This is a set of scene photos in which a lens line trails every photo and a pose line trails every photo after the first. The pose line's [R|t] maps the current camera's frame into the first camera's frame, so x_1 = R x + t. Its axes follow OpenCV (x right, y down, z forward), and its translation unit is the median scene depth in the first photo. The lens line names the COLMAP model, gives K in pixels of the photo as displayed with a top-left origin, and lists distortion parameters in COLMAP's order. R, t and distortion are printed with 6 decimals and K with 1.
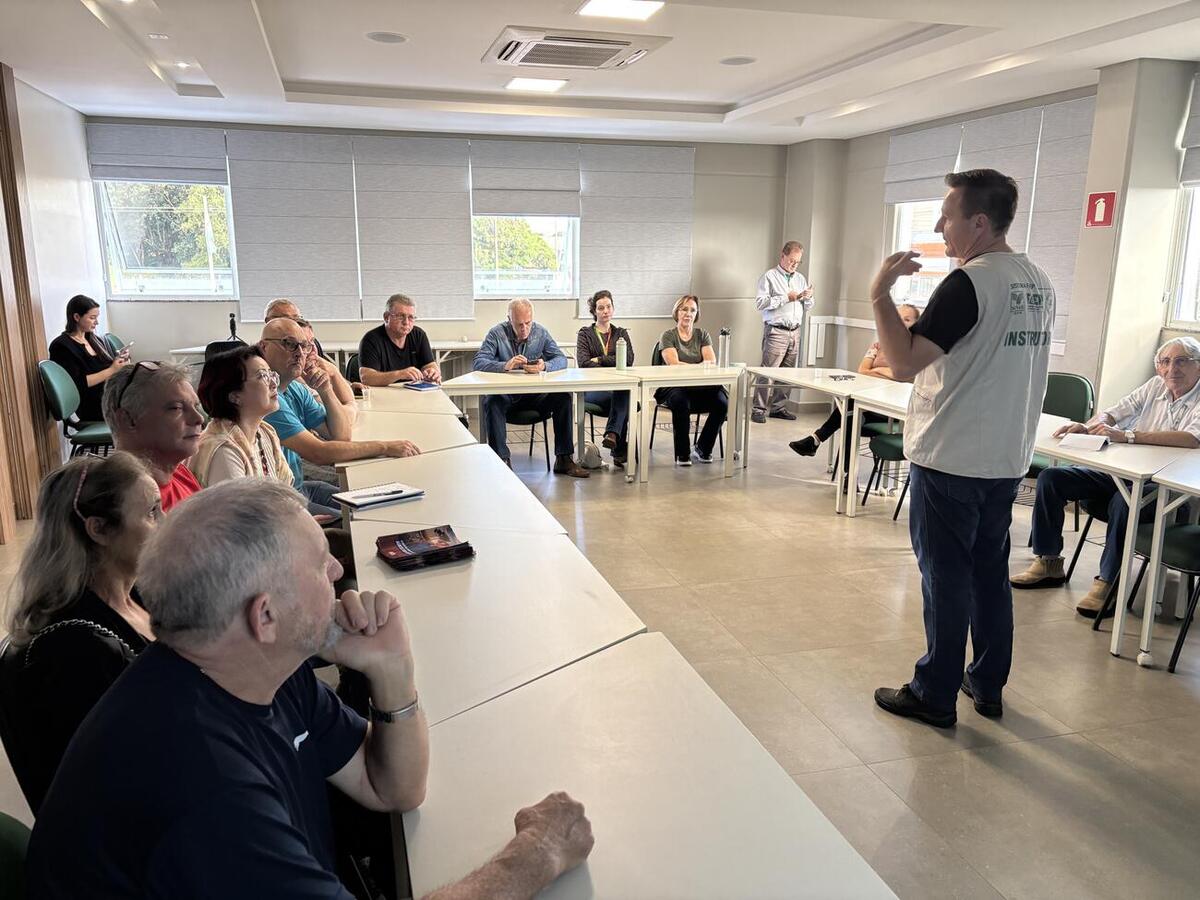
lens RADIAL K [[946.4, 0, 600.0], [0, 946.4, 450.0], [0, 0, 1]] dist [0.007072, -0.004005]
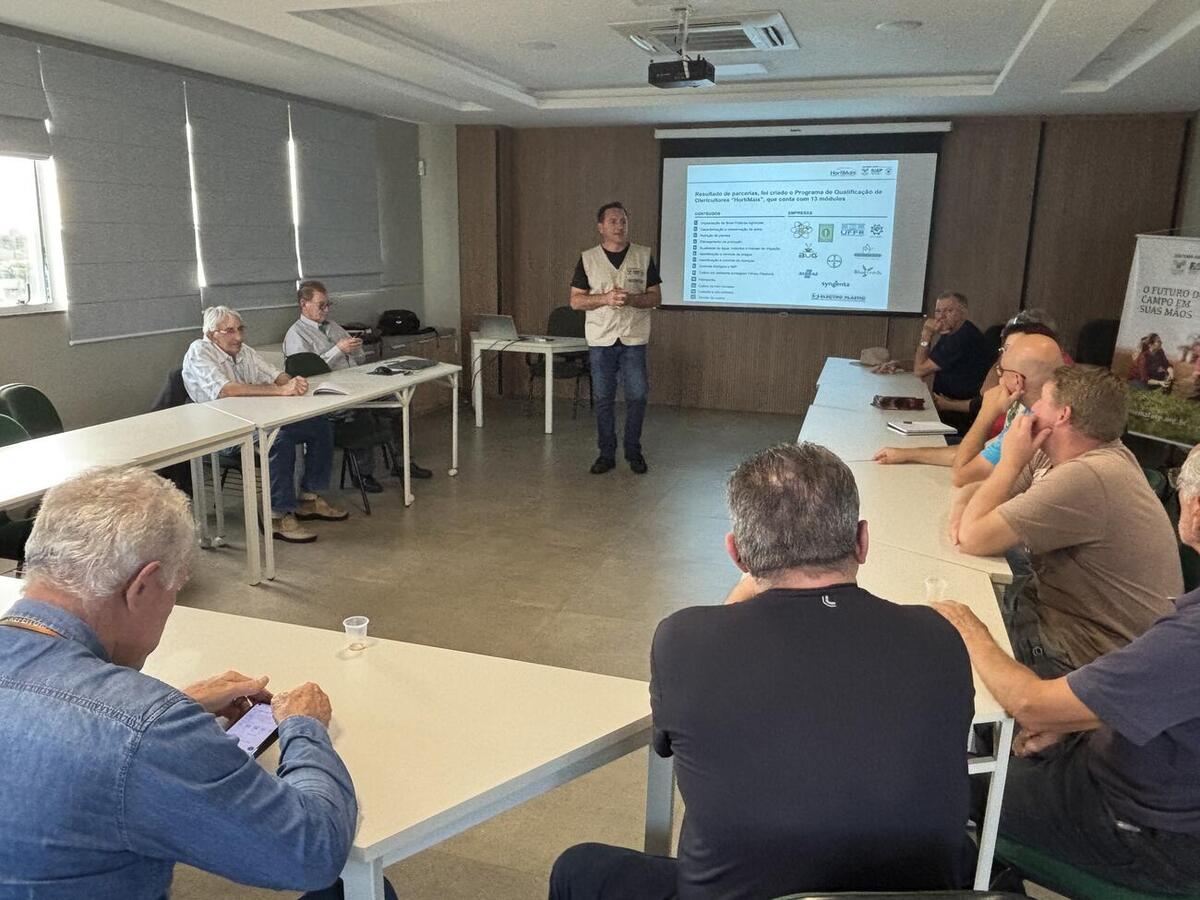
lens RADIAL K [[898.0, 0, 600.0], [0, 898.0, 450.0], [0, 0, 1]] dist [-0.000428, -0.000032]
pose [[-0.836468, -0.135128, 0.531096, -0.397930], [0.096034, 0.917983, 0.384817, -0.338133], [-0.539536, 0.372890, -0.754886, 1.626886]]
